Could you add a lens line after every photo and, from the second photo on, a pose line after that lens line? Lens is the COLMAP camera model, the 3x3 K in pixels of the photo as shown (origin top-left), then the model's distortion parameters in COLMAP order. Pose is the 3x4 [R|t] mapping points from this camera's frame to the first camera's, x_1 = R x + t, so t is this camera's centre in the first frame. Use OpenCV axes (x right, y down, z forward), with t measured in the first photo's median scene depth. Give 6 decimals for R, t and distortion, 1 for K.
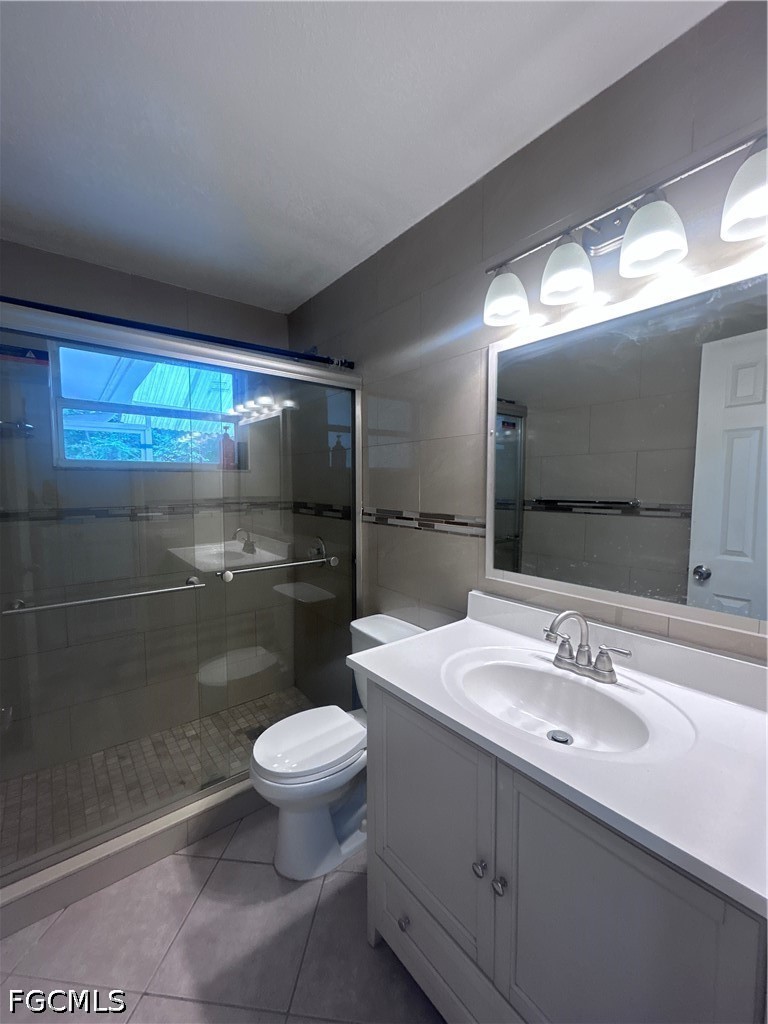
lens RADIAL K [[415.8, 0, 384.0], [0, 415.8, 512.0], [0, 0, 1]] dist [0.001923, 0.000417]
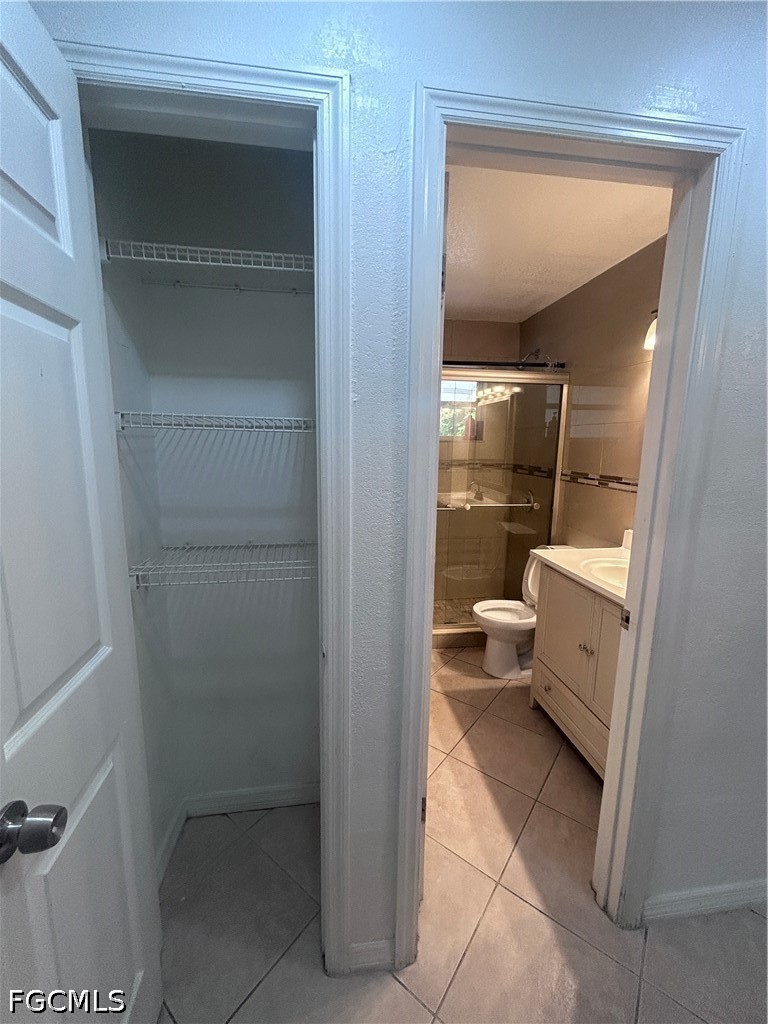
lens RADIAL K [[415.8, 0, 384.0], [0, 415.8, 512.0], [0, 0, 1]] dist [0.001923, 0.000417]
pose [[0.859208, 0.096245, -0.502492, 0.154633], [-0.050147, 0.993260, 0.104498, 0.013727], [0.509163, -0.064587, 0.858243, -0.522500]]
